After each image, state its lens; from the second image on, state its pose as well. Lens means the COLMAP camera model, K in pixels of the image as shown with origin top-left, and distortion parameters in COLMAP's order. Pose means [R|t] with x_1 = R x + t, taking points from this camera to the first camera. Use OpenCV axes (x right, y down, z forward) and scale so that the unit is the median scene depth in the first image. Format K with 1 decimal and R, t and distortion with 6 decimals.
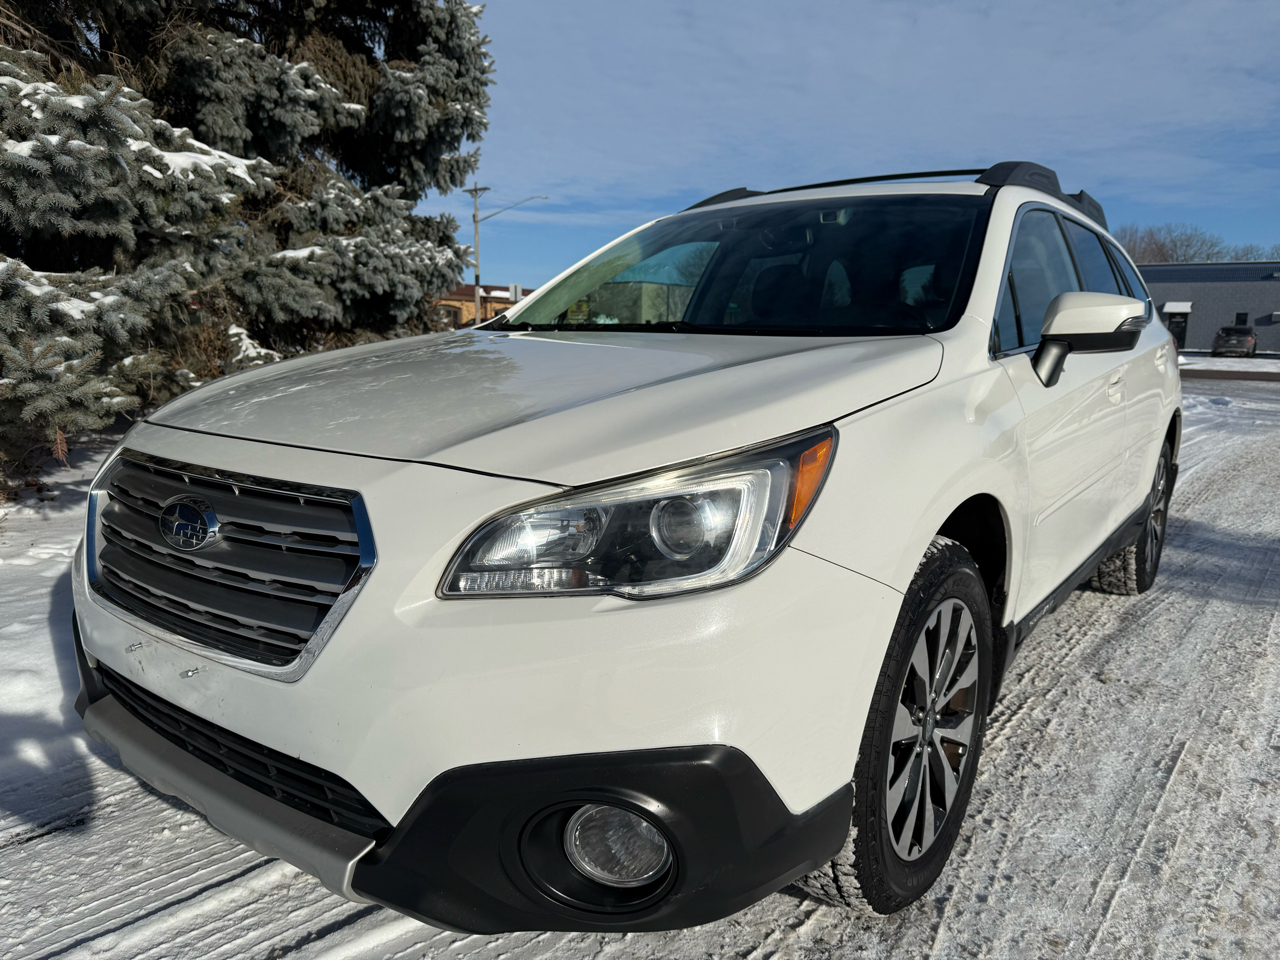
lens RADIAL K [[912.6, 0, 644.7], [0, 912.6, 488.4], [0, 0, 1]] dist [0.008294, -0.017047]
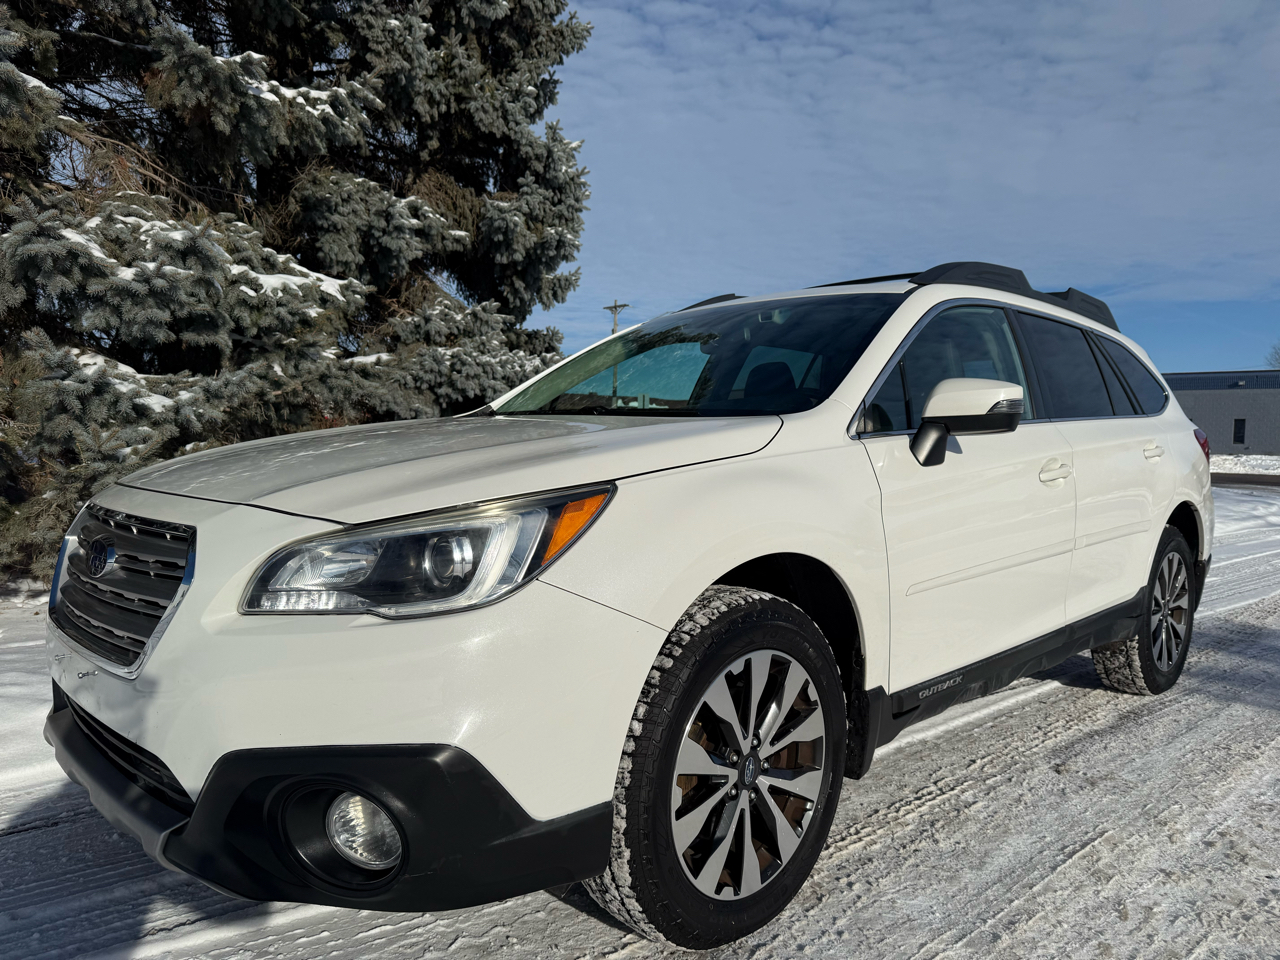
lens RADIAL K [[912.6, 0, 651.0], [0, 912.6, 488.0], [0, 0, 1]] dist [0.008294, -0.017047]
pose [[0.989093, 0.010584, -0.146911, 0.169243], [-0.027776, 0.992923, -0.115466, 0.027473], [0.144649, 0.118287, 0.982387, -0.050175]]
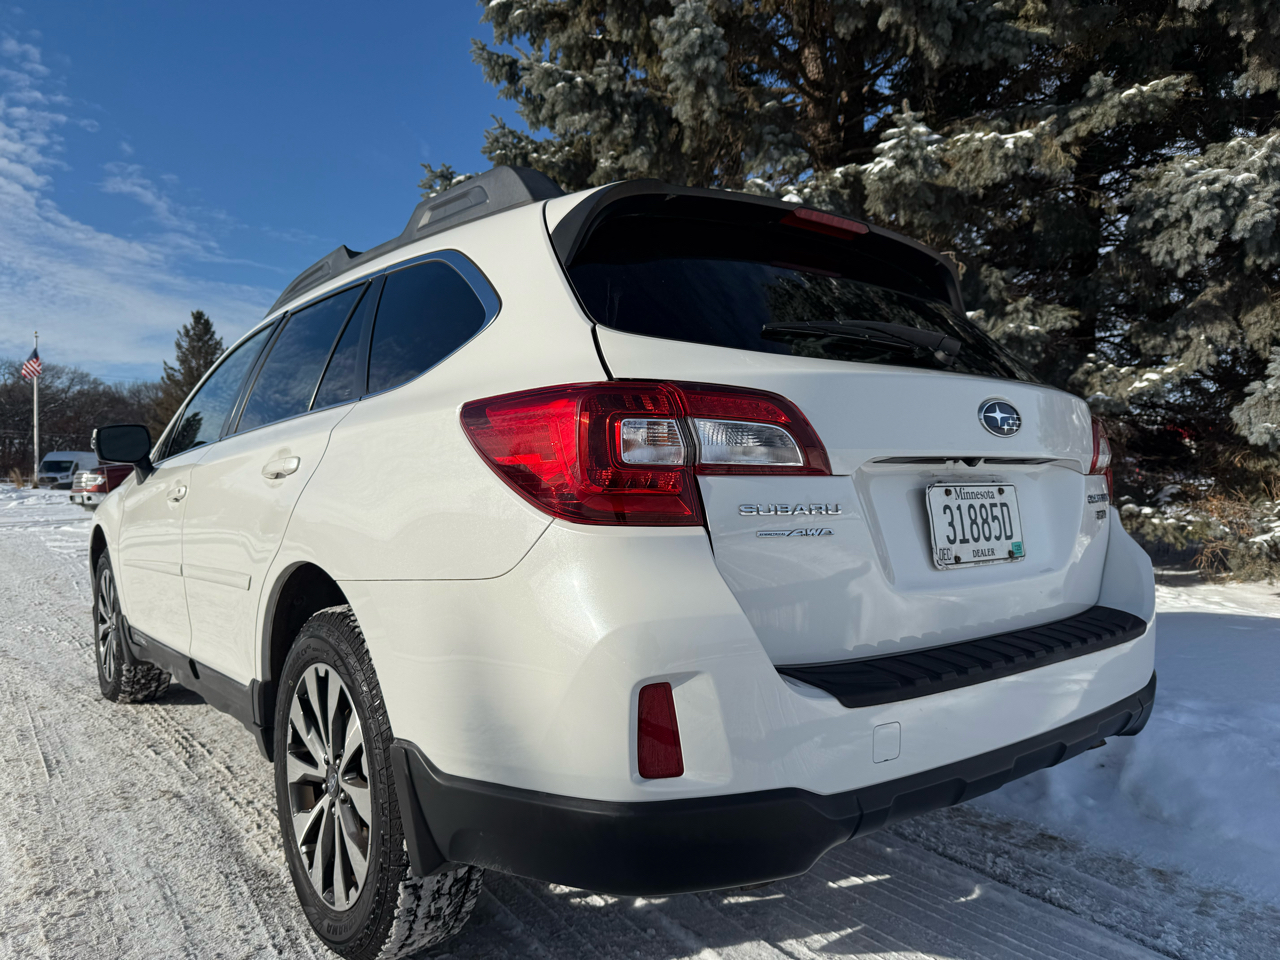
lens RADIAL K [[912.6, 0, 632.7], [0, 912.6, 488.7], [0, 0, 1]] dist [0.008294, -0.017047]
pose [[-0.267469, -0.005306, -0.963552, 1.066741], [-0.155289, 0.987151, 0.037670, -0.184394], [0.950971, 0.159705, -0.264856, 1.368155]]
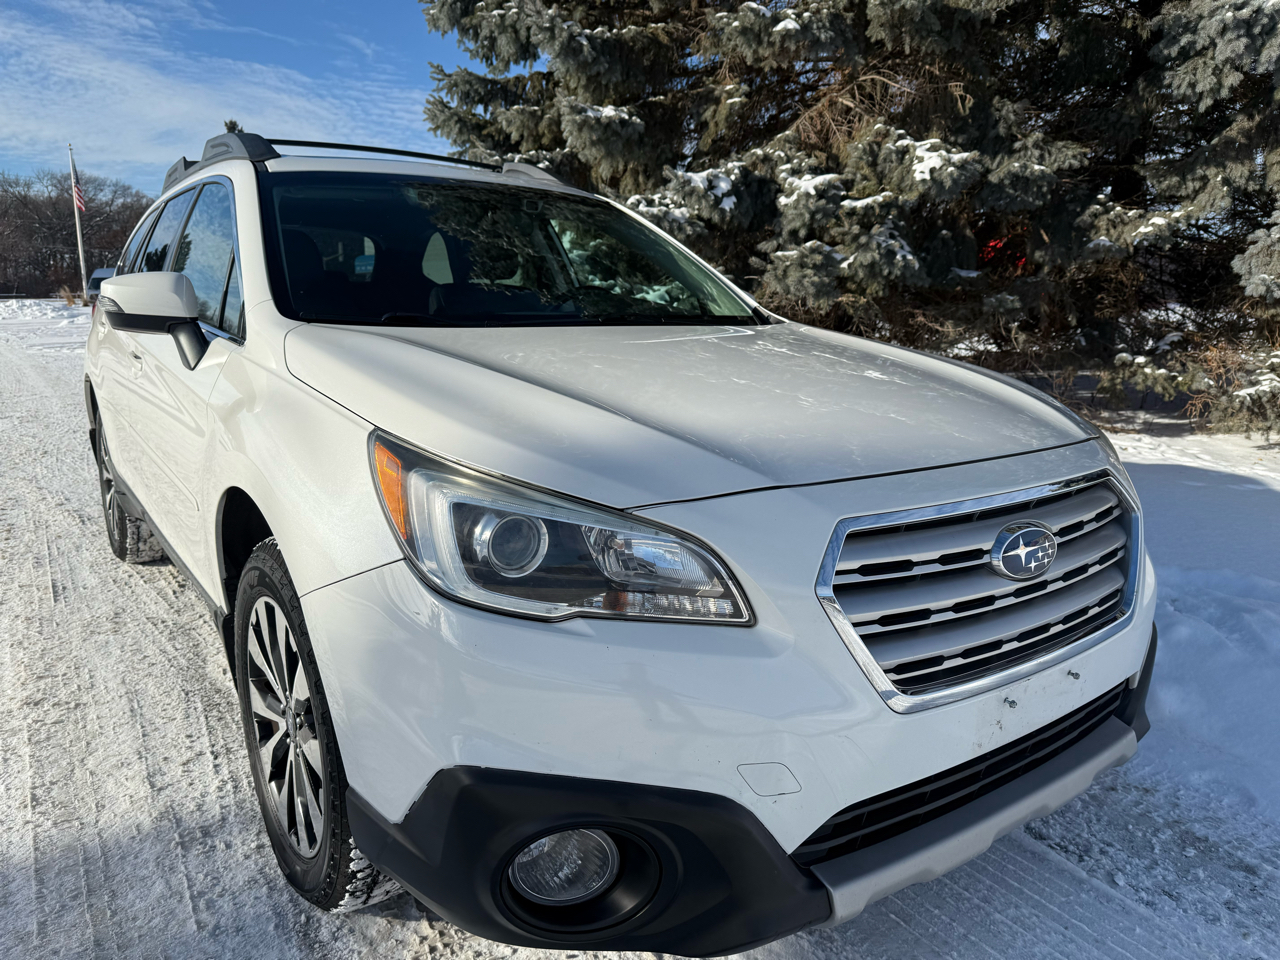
lens RADIAL K [[912.6, 0, 635.7], [0, 912.6, 486.4], [0, 0, 1]] dist [0.008294, -0.017047]
pose [[-0.314811, 0.171855, -0.933467, 1.082248], [-0.163397, 0.958977, 0.231657, -0.245895], [0.934984, 0.225454, -0.273816, 1.483376]]
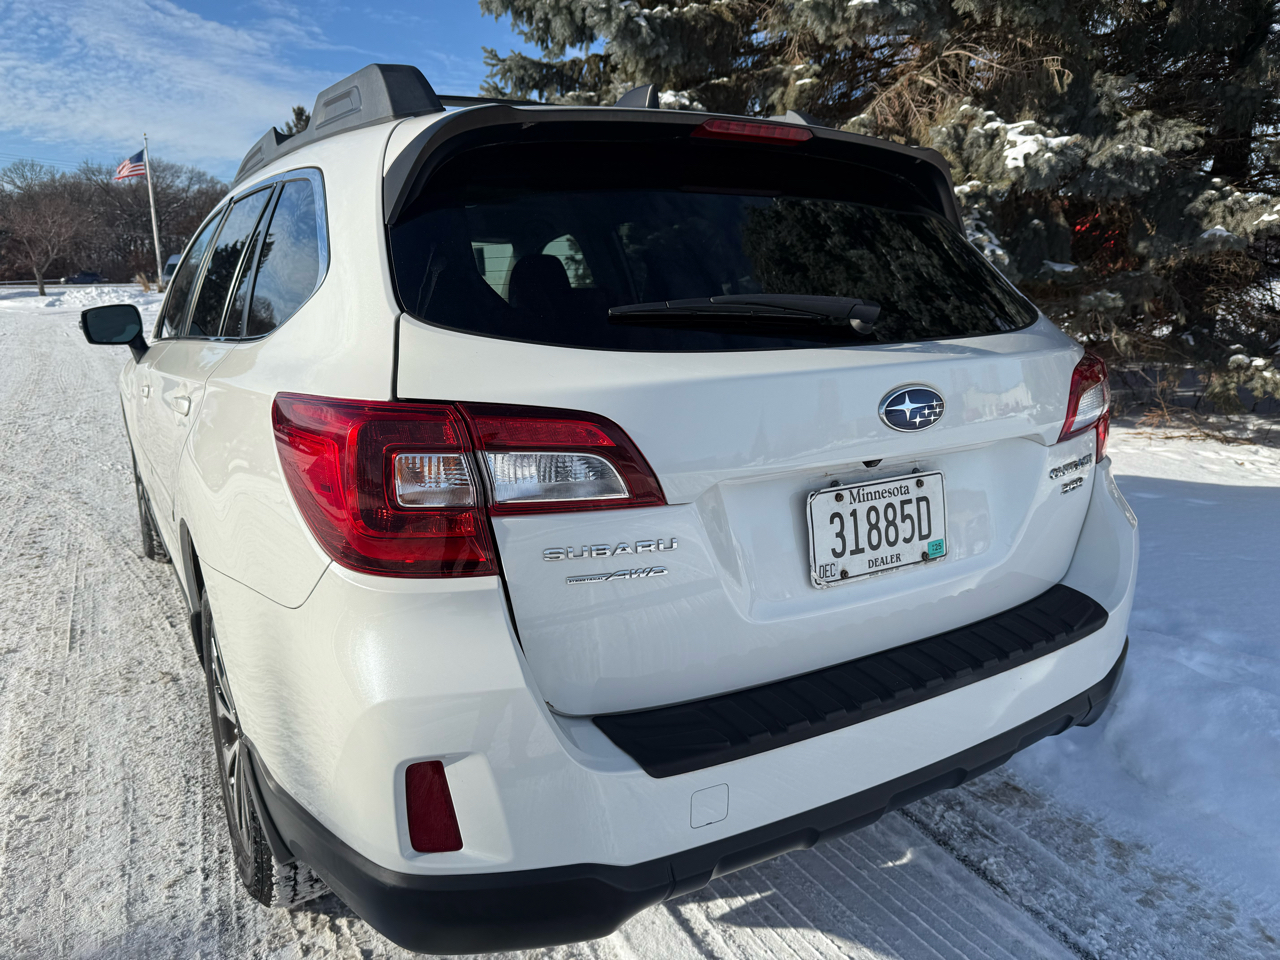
lens RADIAL K [[912.6, 0, 633.8], [0, 912.6, 484.8], [0, 0, 1]] dist [0.008294, -0.017047]
pose [[-0.379066, 0.189417, -0.905776, 0.971558], [-0.150489, 0.953177, 0.262309, -0.280822], [0.913051, 0.235742, -0.332812, 1.443306]]
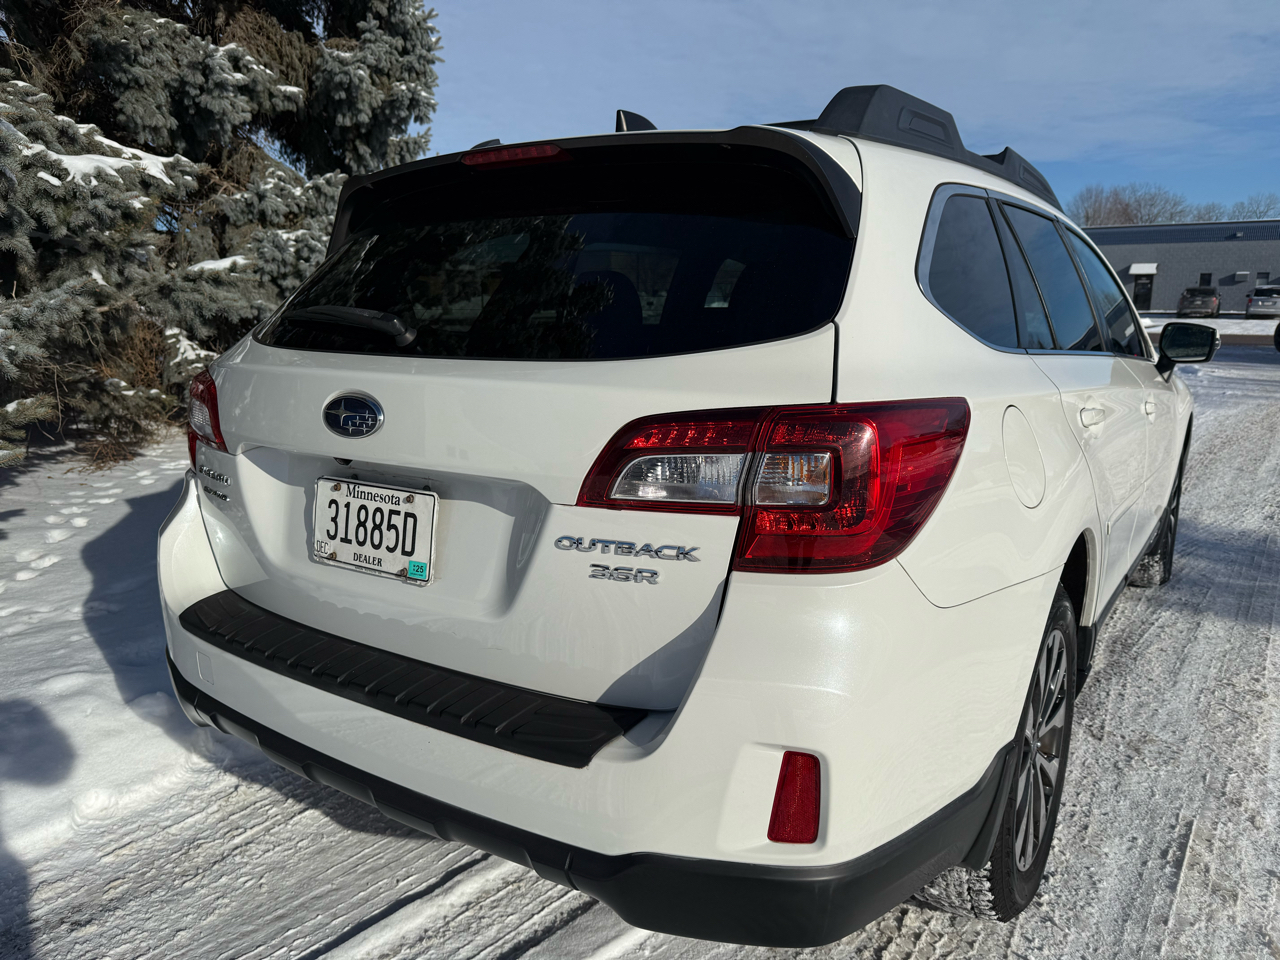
lens RADIAL K [[912.6, 0, 651.2], [0, 912.6, 487.3], [0, 0, 1]] dist [0.008294, -0.017047]
pose [[0.999121, -0.025062, 0.033607, 0.020361], [0.023951, 0.999166, 0.033071, -0.067412], [-0.034408, -0.032237, 0.998888, 0.081066]]
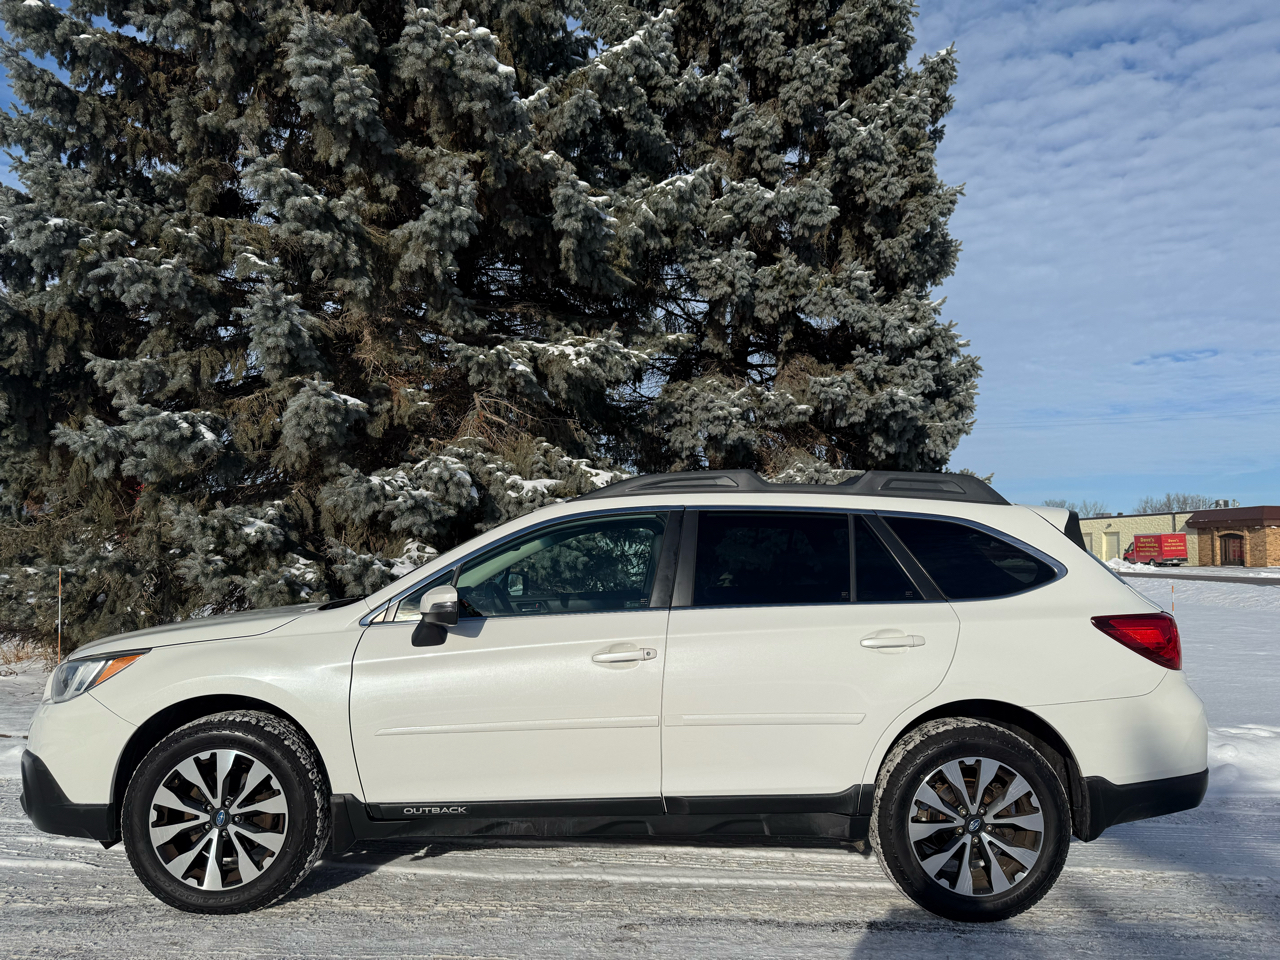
lens RADIAL K [[912.6, 0, 640.9], [0, 912.6, 488.4], [0, 0, 1]] dist [0.008294, -0.017047]
pose [[0.609233, -0.064094, -0.790397, 1.152893], [-0.135548, 0.973642, -0.183434, -0.086638], [0.781321, 0.218891, 0.584487, 0.203807]]
